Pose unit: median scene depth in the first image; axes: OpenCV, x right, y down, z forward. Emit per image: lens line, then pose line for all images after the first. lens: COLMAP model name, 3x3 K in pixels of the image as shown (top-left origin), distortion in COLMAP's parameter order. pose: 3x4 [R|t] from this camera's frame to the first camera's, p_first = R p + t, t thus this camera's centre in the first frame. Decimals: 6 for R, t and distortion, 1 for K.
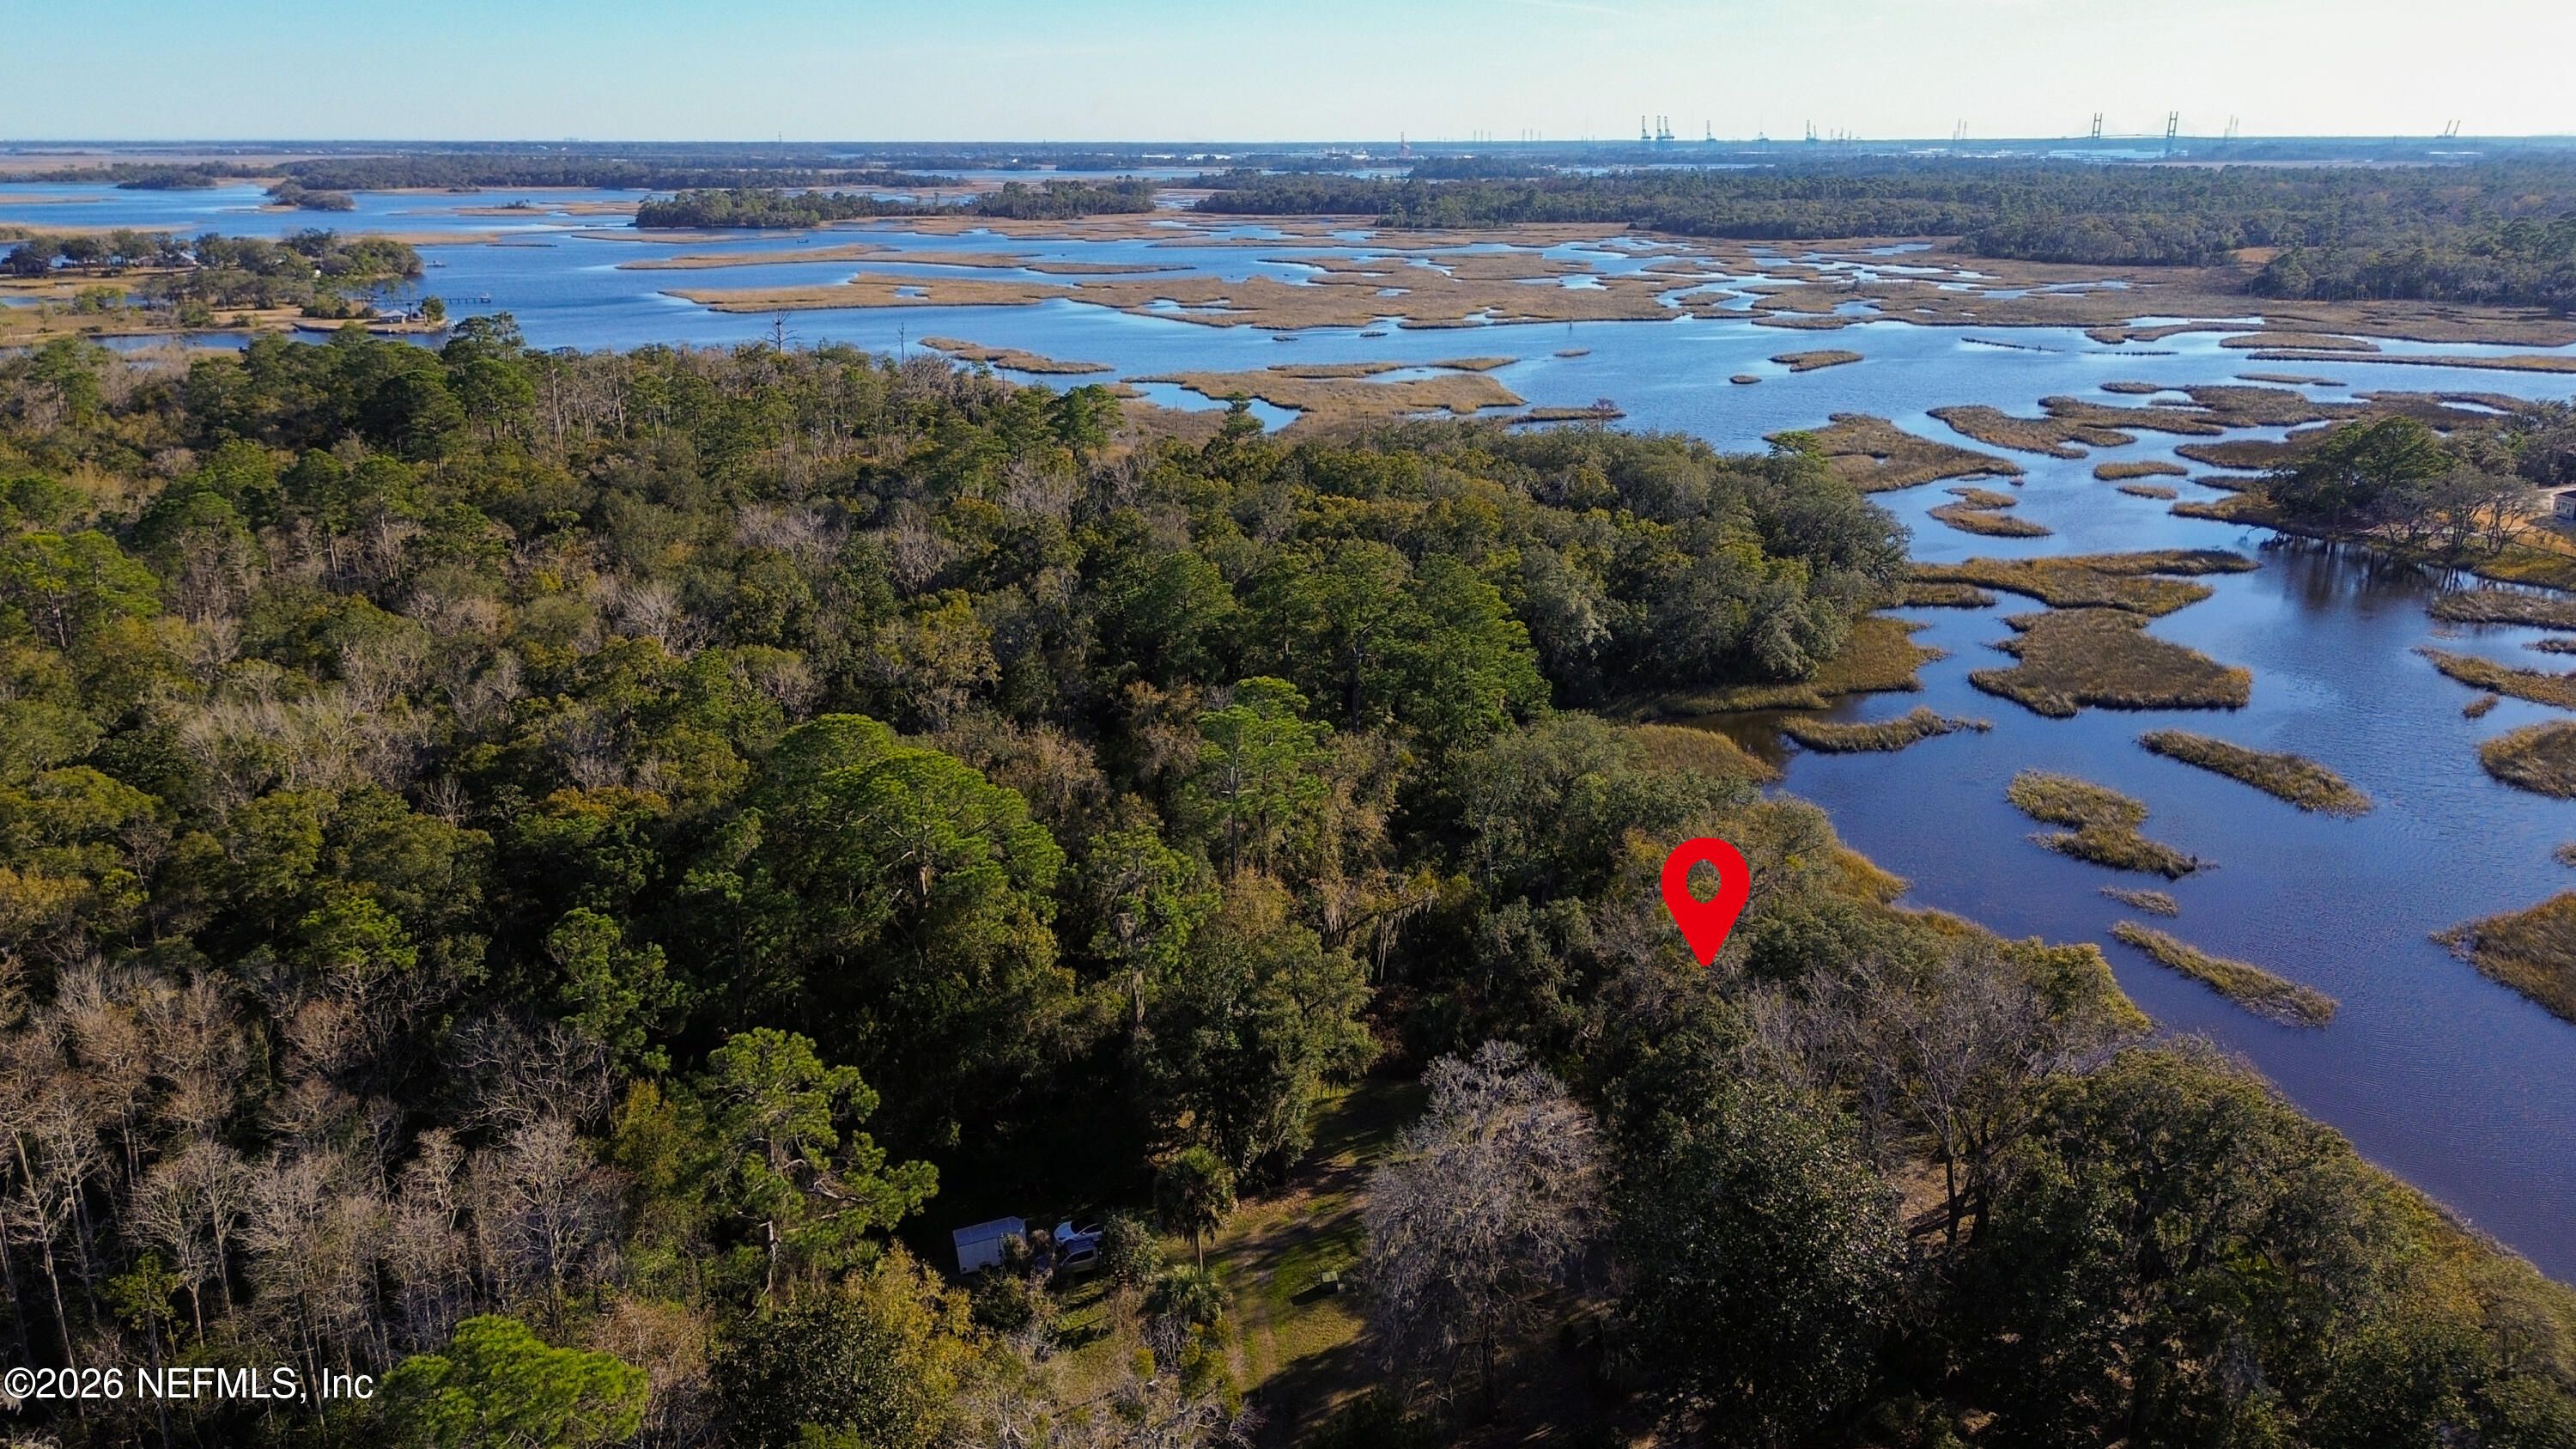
lens RADIAL K [[1860.9, 0, 1283.2], [0, 1860.9, 720.8], [0, 0, 1]] dist [0.067985, -0.078188]
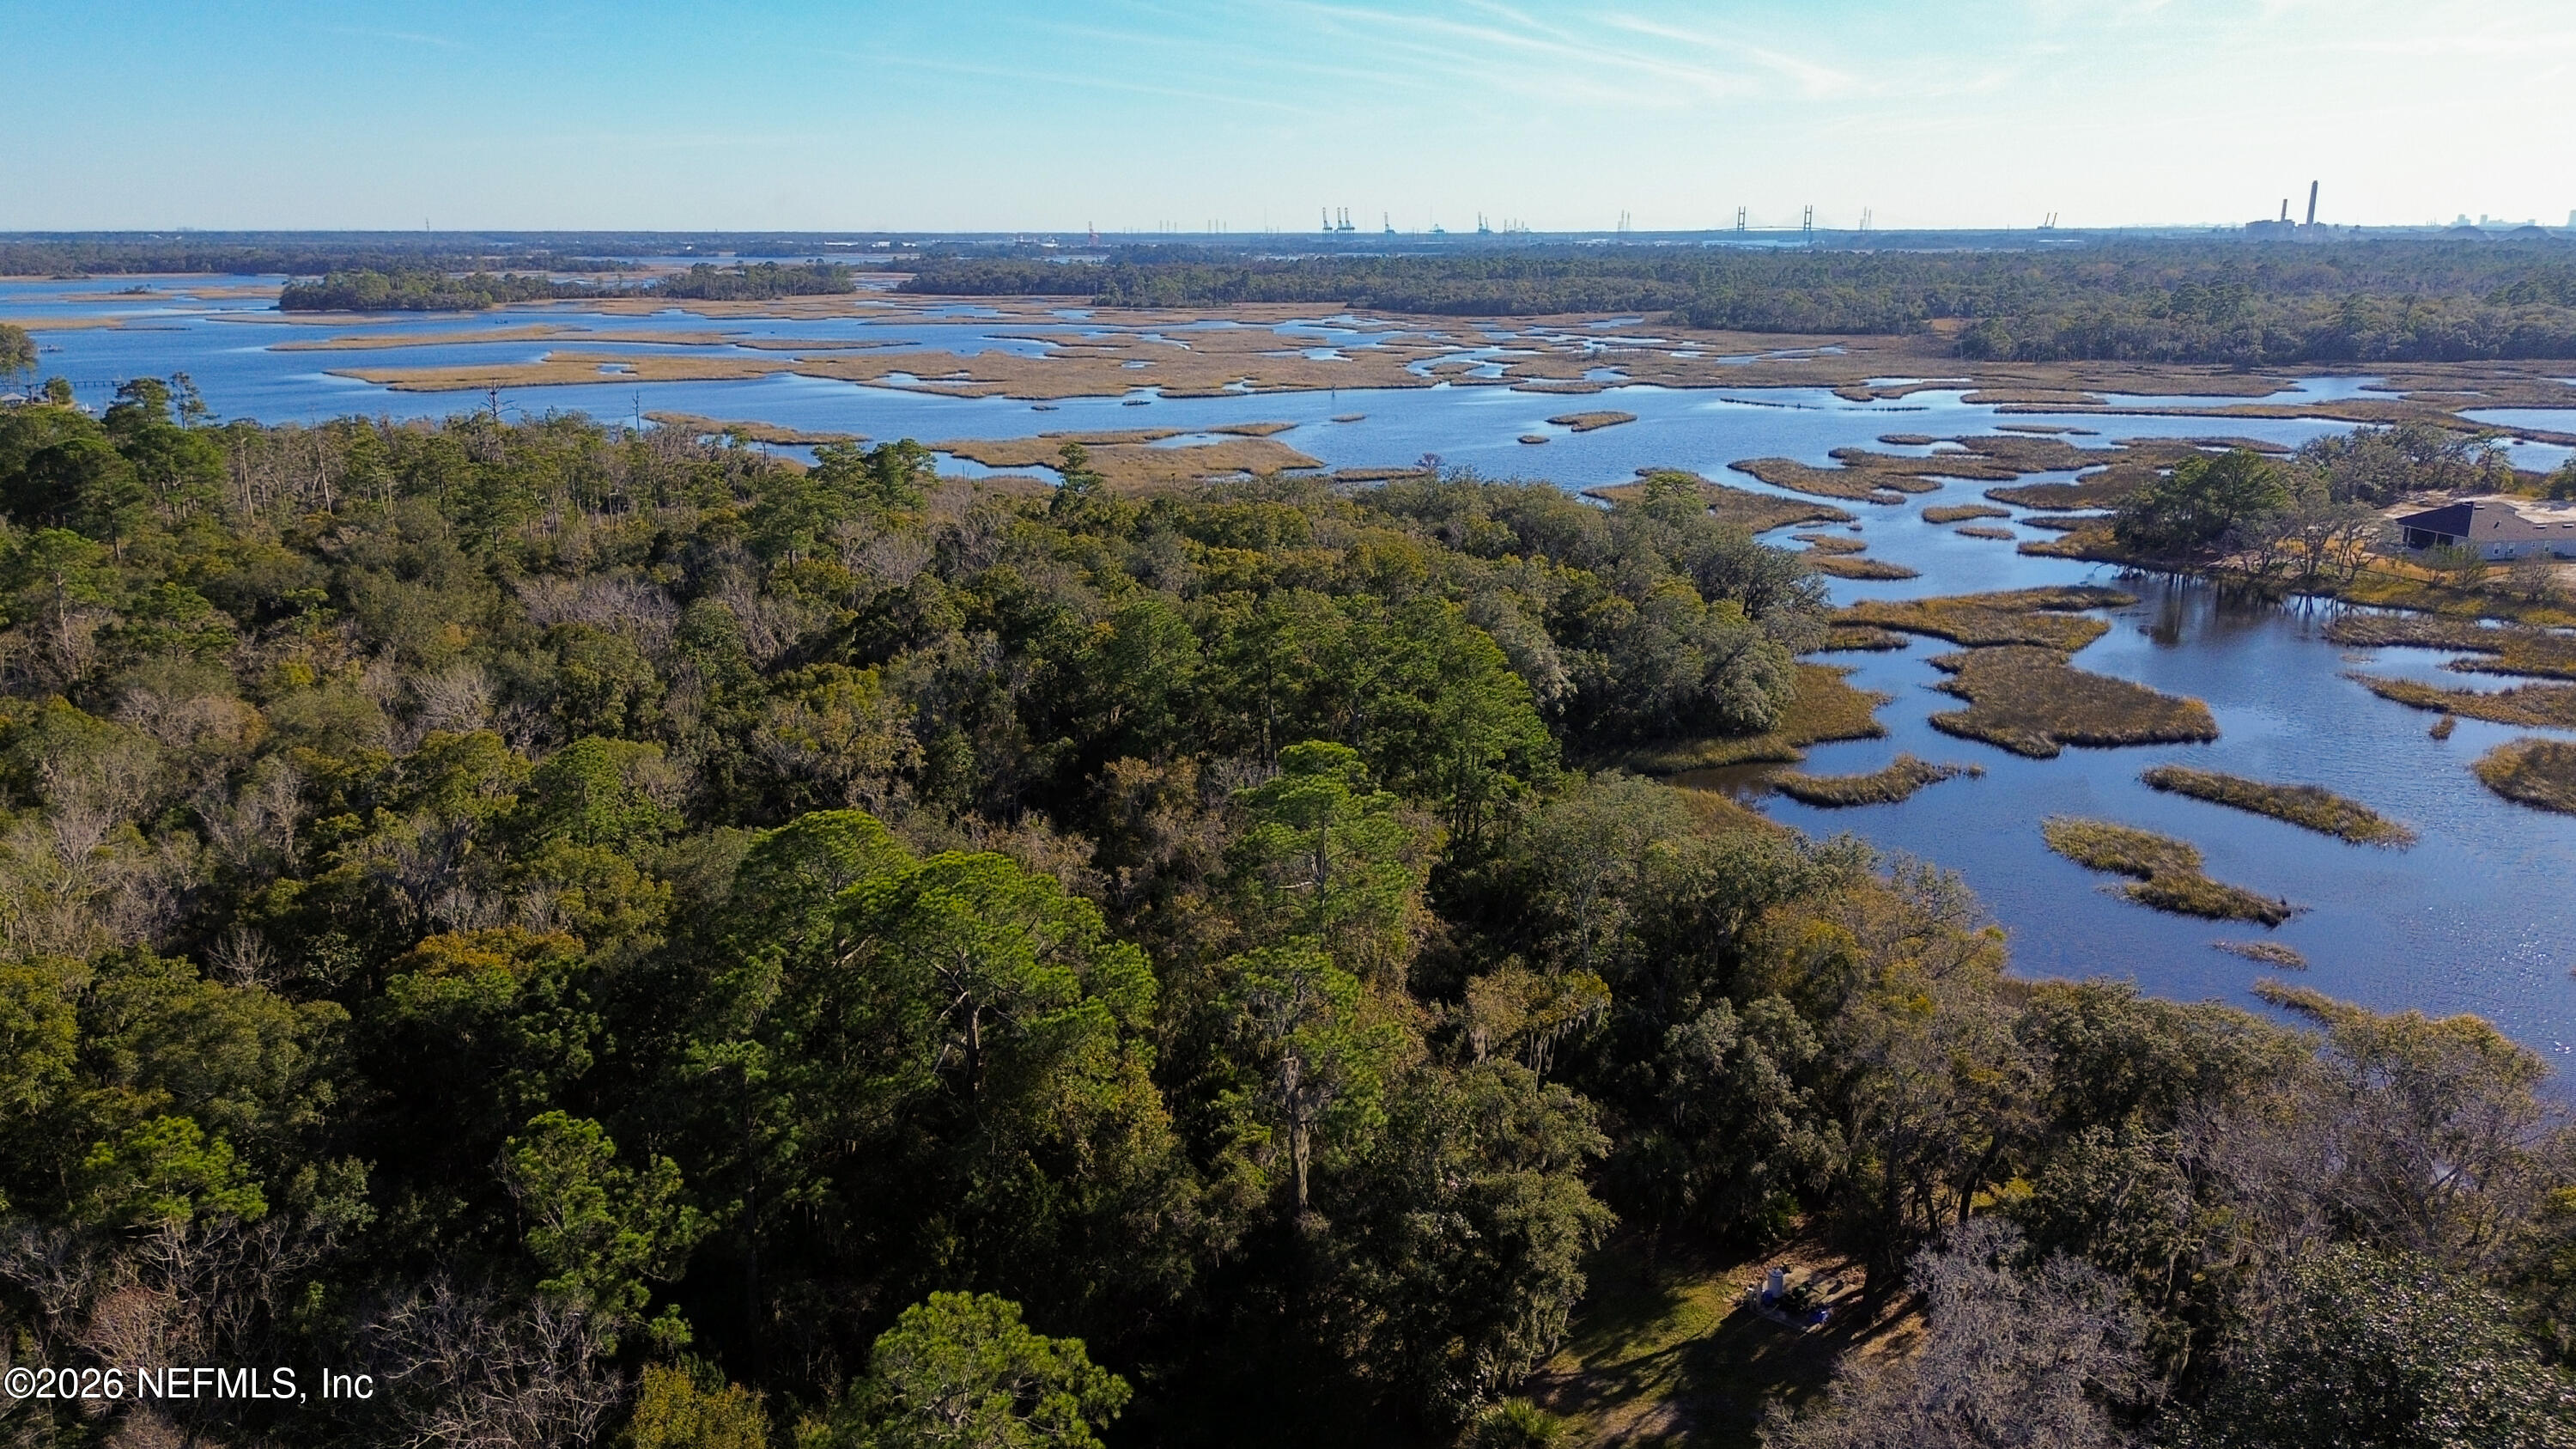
lens RADIAL K [[1860.9, 0, 1283.2], [0, 1860.9, 720.8], [0, 0, 1]] dist [0.067985, -0.078188]
pose [[0.986004, -0.041956, 0.161358, -0.065522], [0.049415, 0.997874, -0.042495, 0.000417], [-0.159232, 0.049874, 0.985981, 0.086234]]
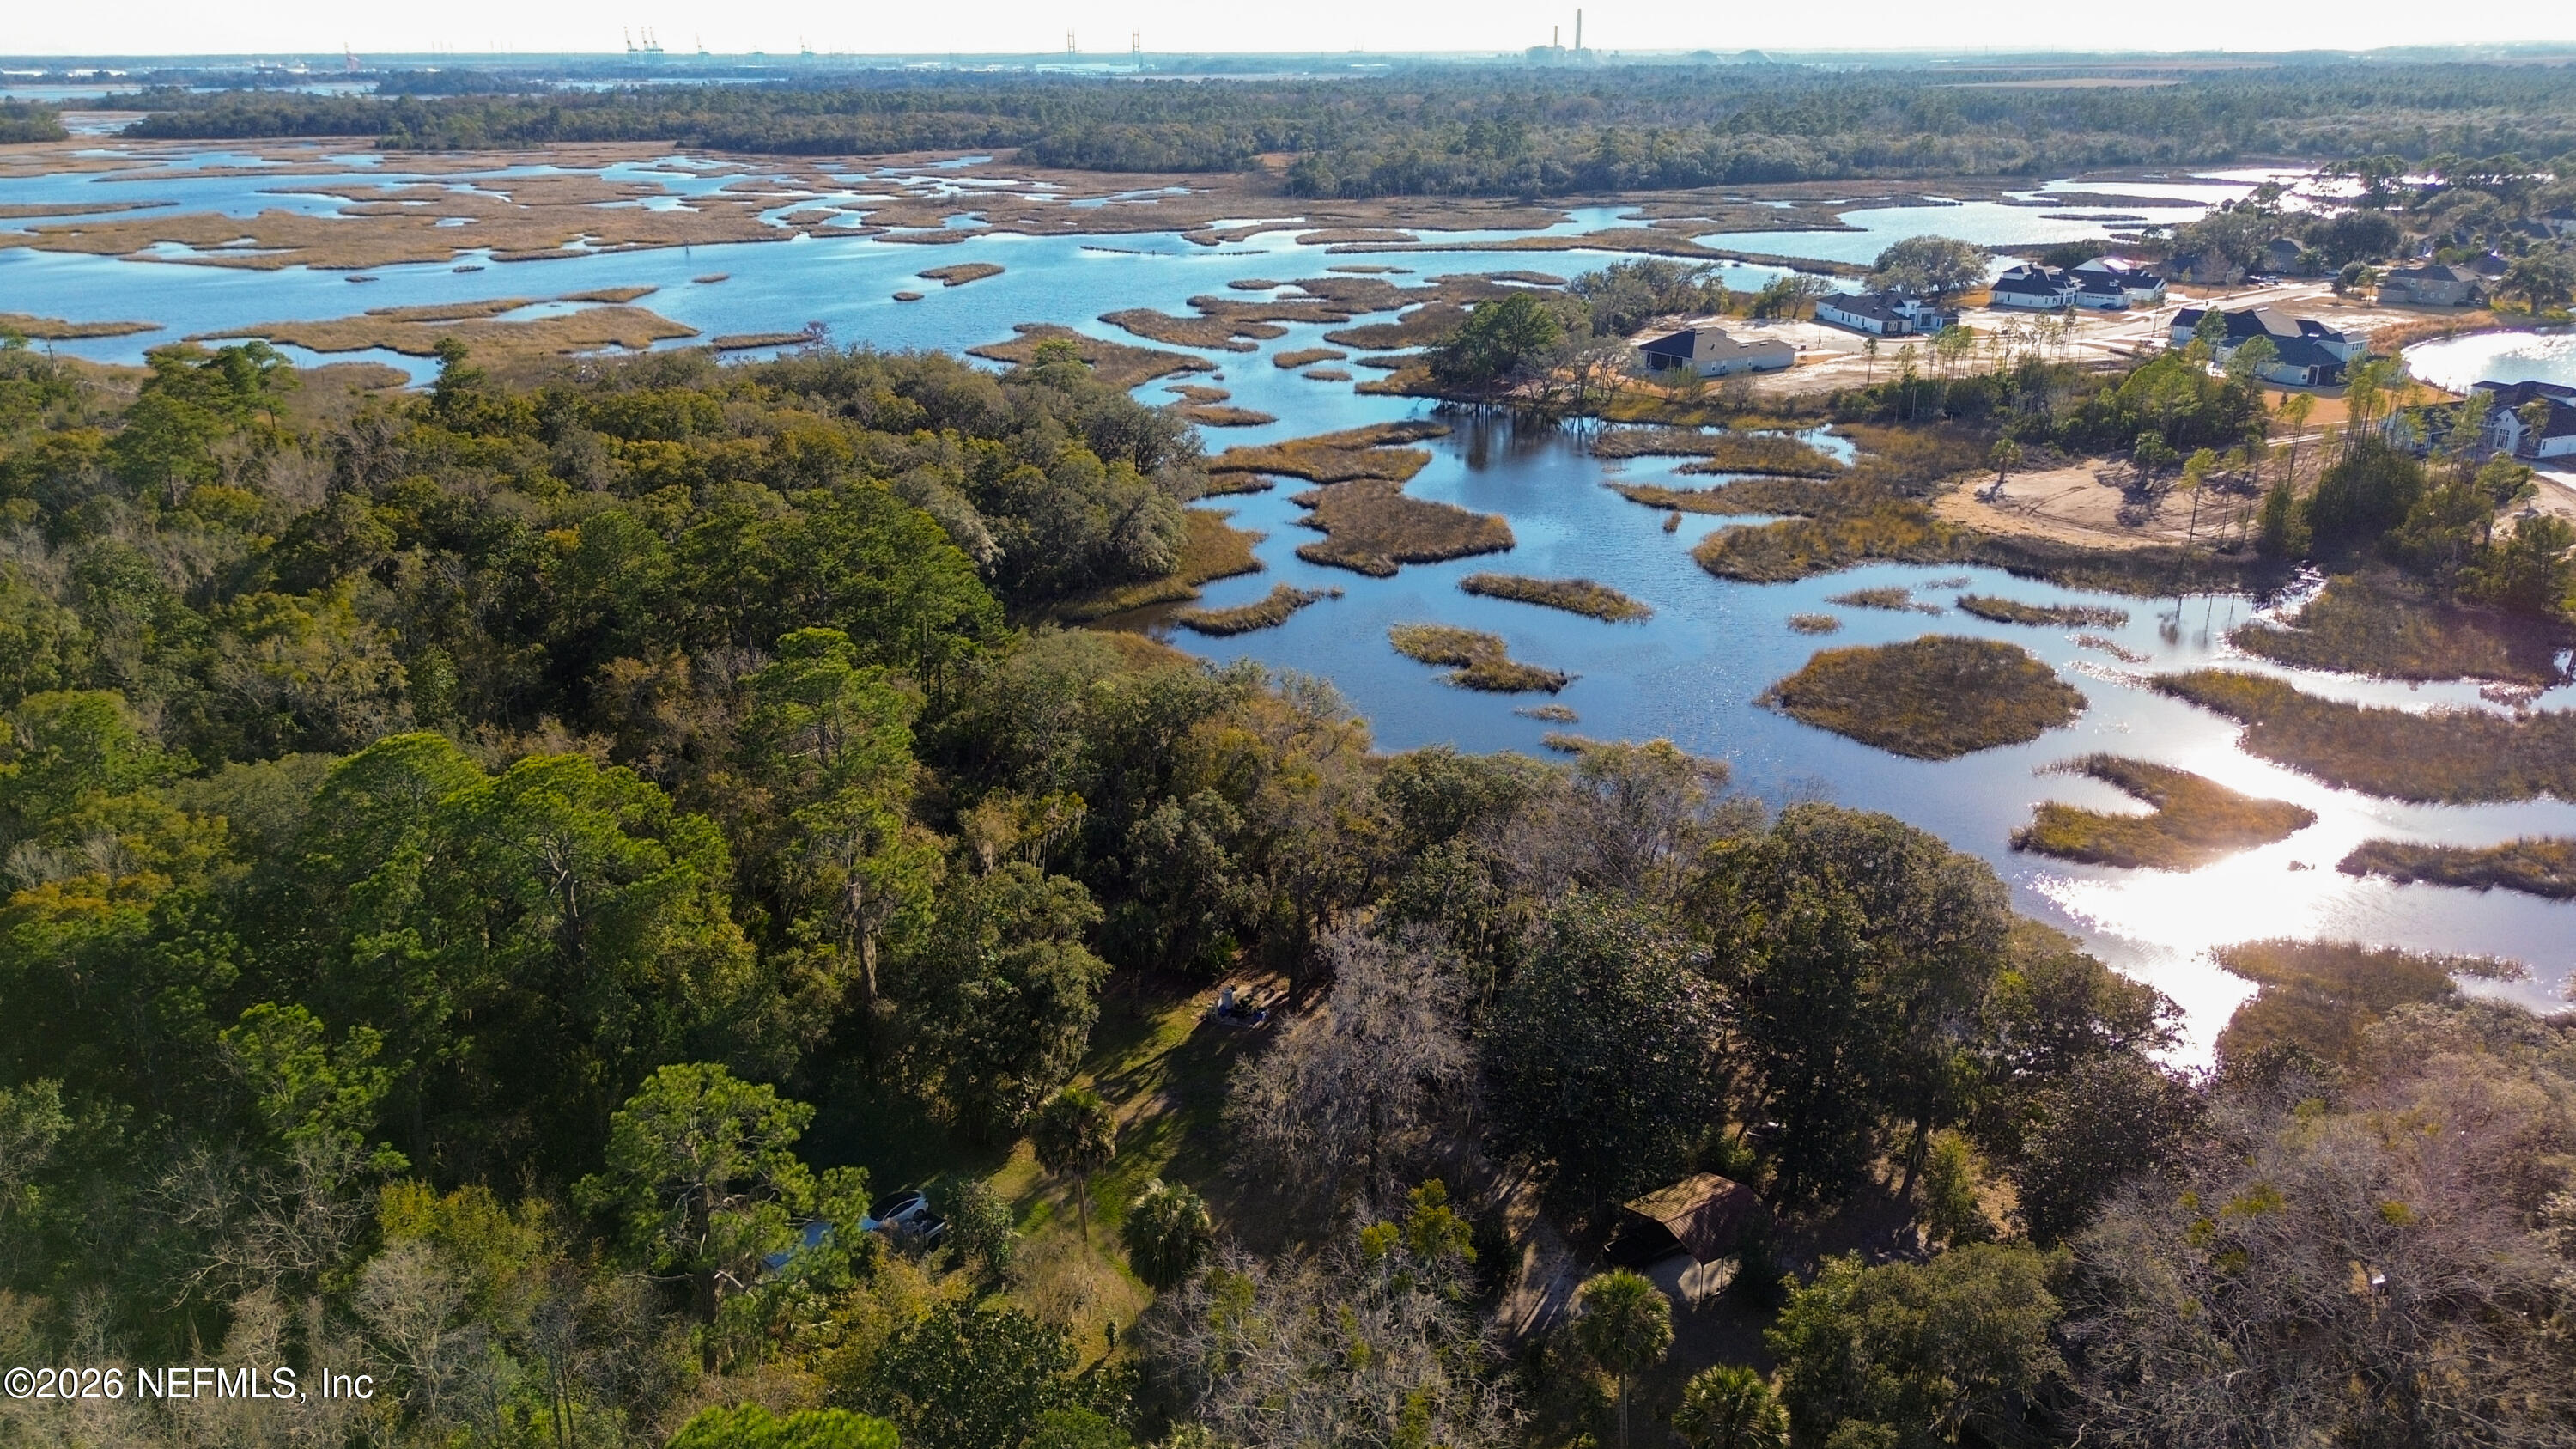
lens RADIAL K [[1862.3, 0, 1294.8], [0, 1862.3, 762.7], [0, 0, 1]] dist [0.069396, -0.083482]
pose [[0.872436, -0.177134, 0.455499, -0.101216], [0.149159, 0.984046, 0.096983, -0.004972], [-0.465411, -0.016670, 0.884938, 0.018919]]
